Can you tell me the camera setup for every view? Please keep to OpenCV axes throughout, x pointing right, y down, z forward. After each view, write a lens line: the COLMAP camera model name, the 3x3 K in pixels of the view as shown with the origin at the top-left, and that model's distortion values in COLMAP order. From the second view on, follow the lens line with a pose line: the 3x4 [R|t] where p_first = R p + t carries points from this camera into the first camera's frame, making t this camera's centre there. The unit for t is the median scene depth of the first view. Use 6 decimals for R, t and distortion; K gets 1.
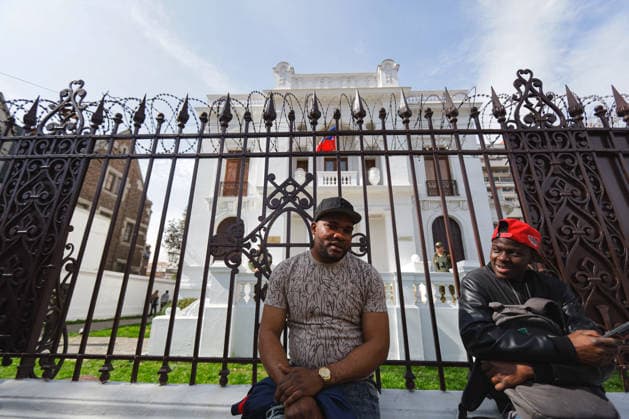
lens RADIAL K [[281.1, 0, 316.5], [0, 281.1, 212.3], [0, 0, 1]] dist [0.005523, -0.001865]
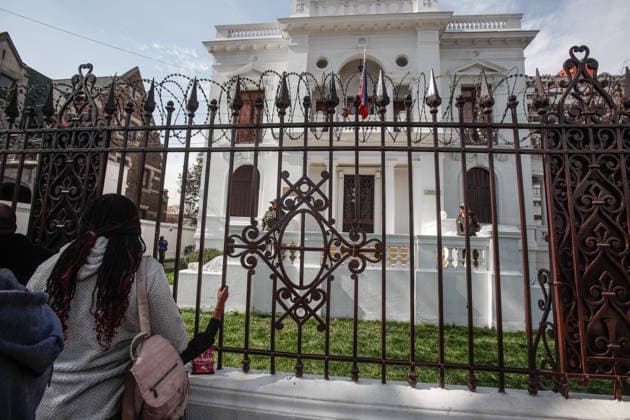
lens RADIAL K [[301.6, 0, 313.1], [0, 301.6, 216.6], [0, 0, 1]] dist [-0.045086, 0.012543]
pose [[0.997022, 0.023543, -0.073430, 0.012677], [-0.008115, 0.979001, 0.203693, -0.188106], [0.076684, -0.202490, 0.976277, -0.023652]]
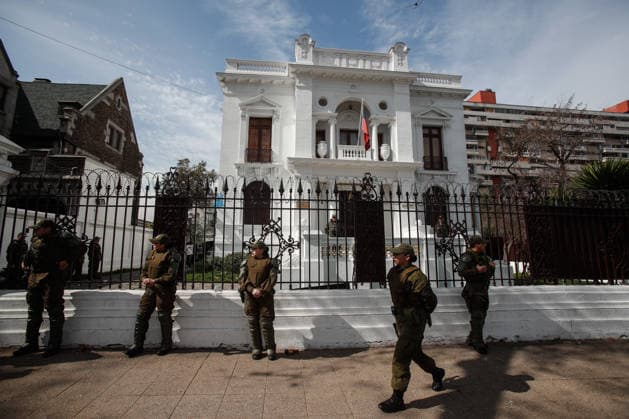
lens RADIAL K [[301.2, 0, 309.8], [0, 301.2, 212.2], [0, 0, 1]] dist [-0.045086, 0.012543]
pose [[0.990795, 0.015708, 0.134456, -1.897431], [-0.040288, 0.982454, 0.182102, -0.673262], [-0.129236, -0.185843, 0.974043, -1.655582]]
